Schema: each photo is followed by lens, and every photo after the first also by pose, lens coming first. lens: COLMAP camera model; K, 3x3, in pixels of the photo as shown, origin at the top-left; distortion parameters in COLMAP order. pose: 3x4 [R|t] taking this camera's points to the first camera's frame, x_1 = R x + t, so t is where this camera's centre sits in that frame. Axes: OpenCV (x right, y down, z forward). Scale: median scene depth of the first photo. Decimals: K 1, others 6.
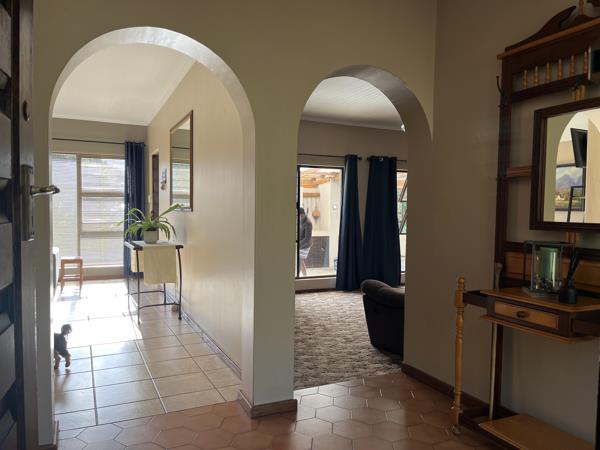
lens RADIAL K [[462.1, 0, 298.6], [0, 462.1, 226.1], [0, 0, 1]] dist [0.025306, -0.033564]
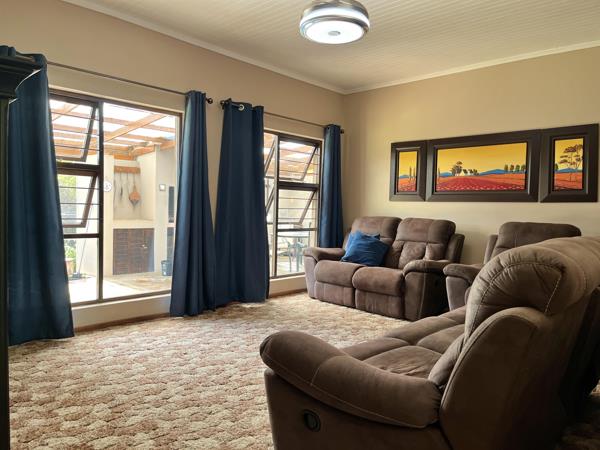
lens RADIAL K [[462.1, 0, 304.3], [0, 462.1, 224.5], [0, 0, 1]] dist [0.025306, -0.033564]
pose [[0.924911, -0.001456, 0.380182, 0.013275], [-0.001499, 0.999971, 0.007475, 0.015377], [-0.380182, -0.007484, 0.924882, 0.371423]]
